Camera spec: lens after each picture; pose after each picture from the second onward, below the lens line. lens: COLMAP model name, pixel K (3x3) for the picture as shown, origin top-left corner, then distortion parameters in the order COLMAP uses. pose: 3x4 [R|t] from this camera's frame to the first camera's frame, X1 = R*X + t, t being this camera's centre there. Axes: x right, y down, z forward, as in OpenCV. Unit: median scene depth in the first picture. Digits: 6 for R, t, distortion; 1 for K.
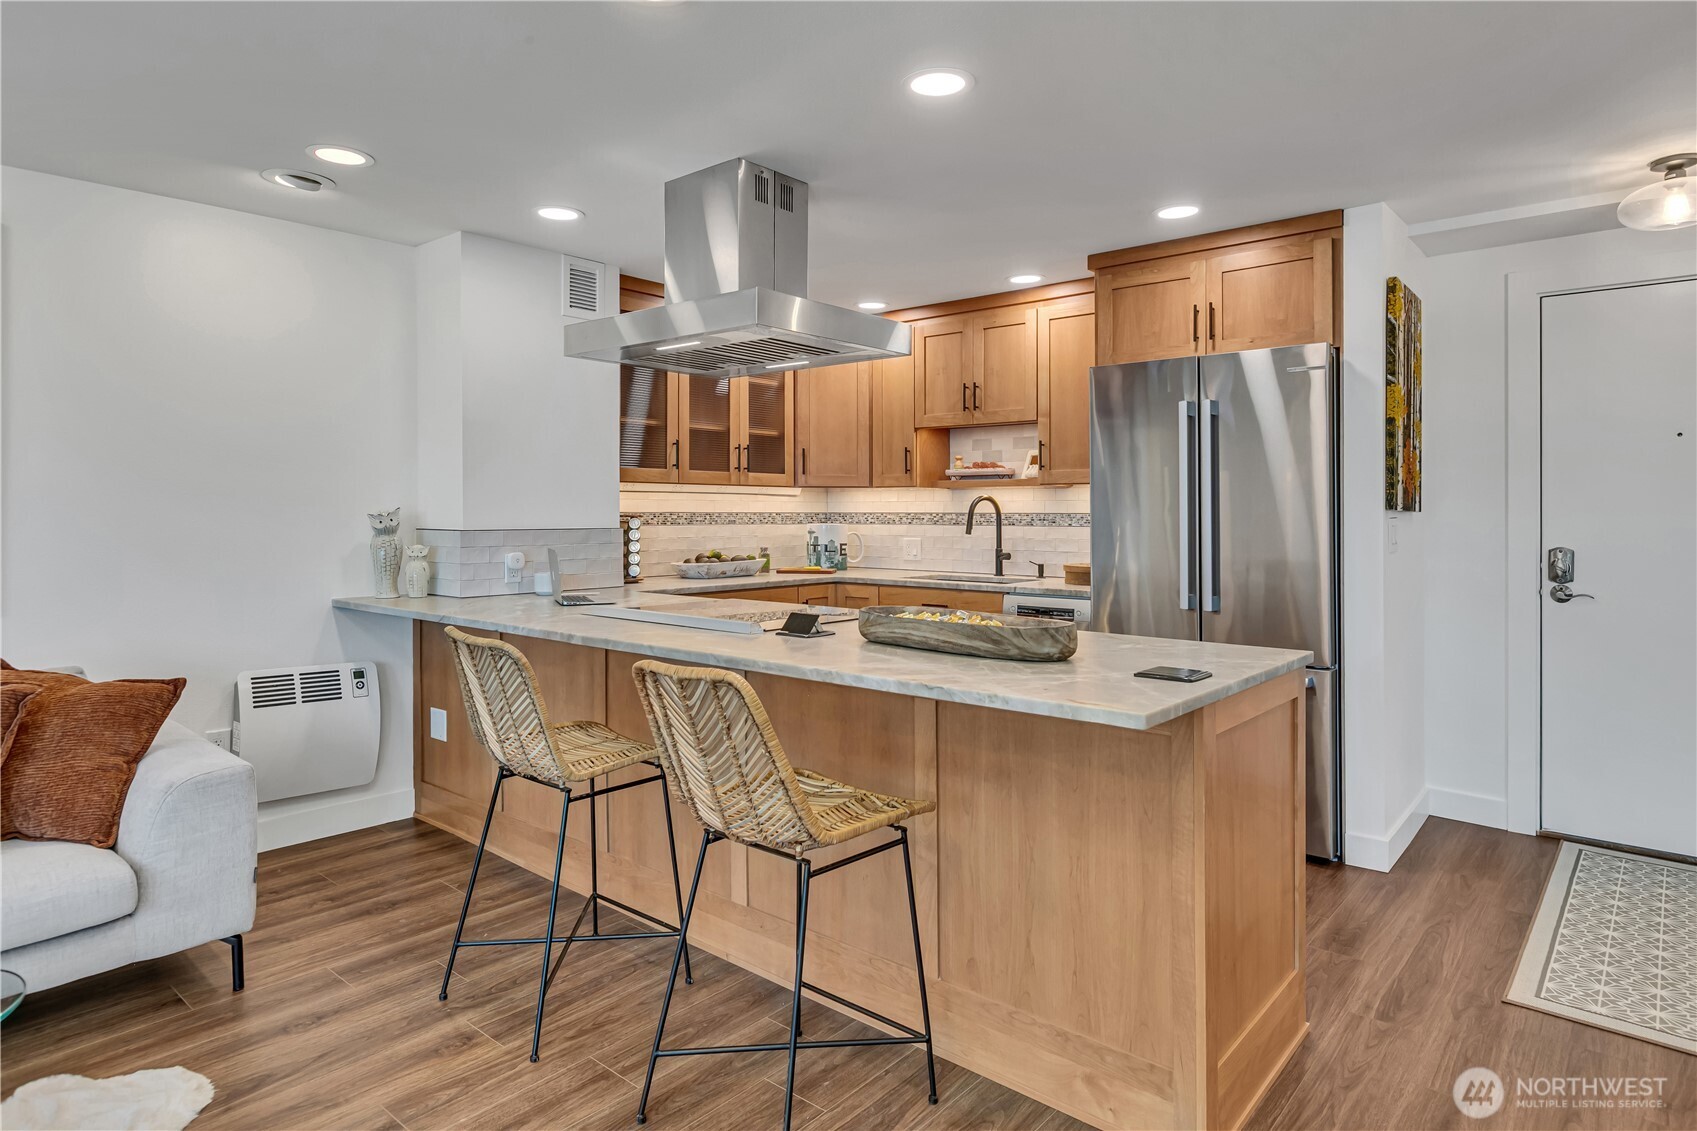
lens RADIAL K [[970.2, 0, 861.6], [0, 970.2, 509.2], [0, 0, 1]] dist [0.002994, 0.000434]
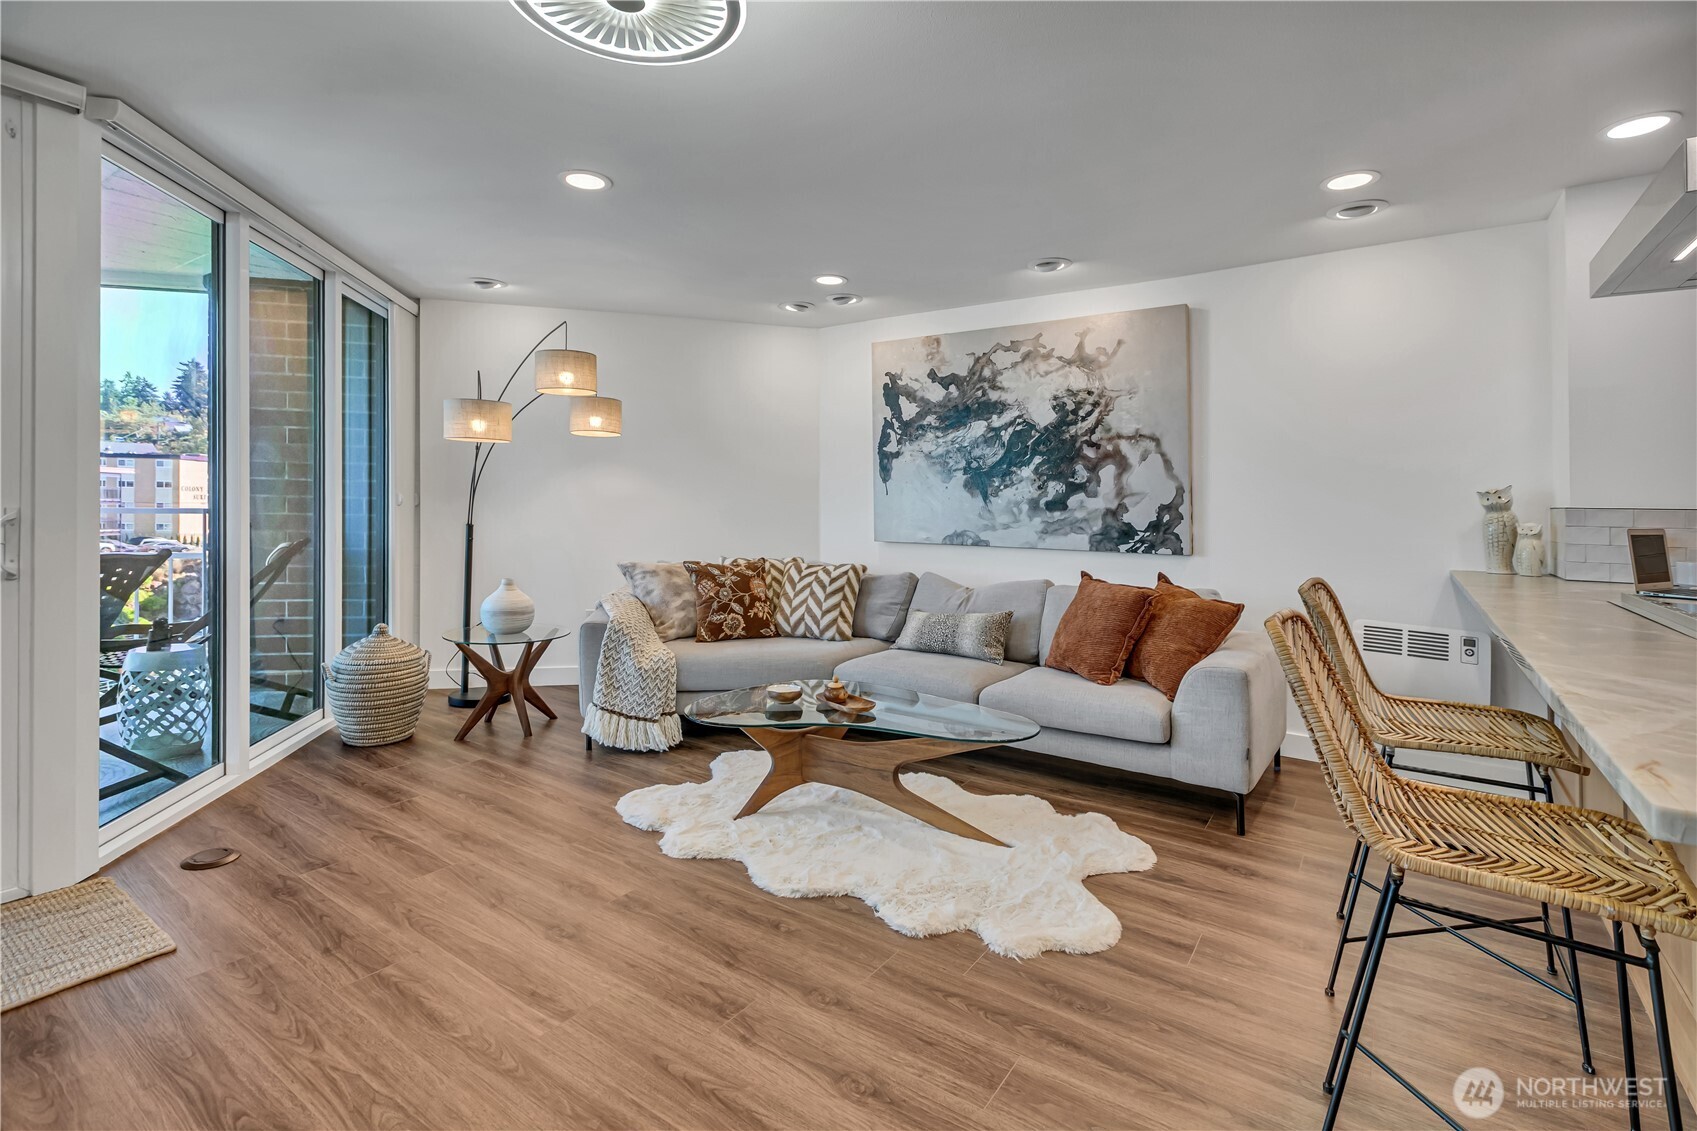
lens RADIAL K [[806.8, 0, 850.3], [0, 806.8, 488.6], [0, 0, 1]] dist [0.002497, 0.000412]
pose [[0.096494, -0.017696, -0.995176, 0.228294], [-0.010047, 0.999774, -0.018752, 0.019158], [0.995283, 0.011808, 0.096294, 0.178274]]
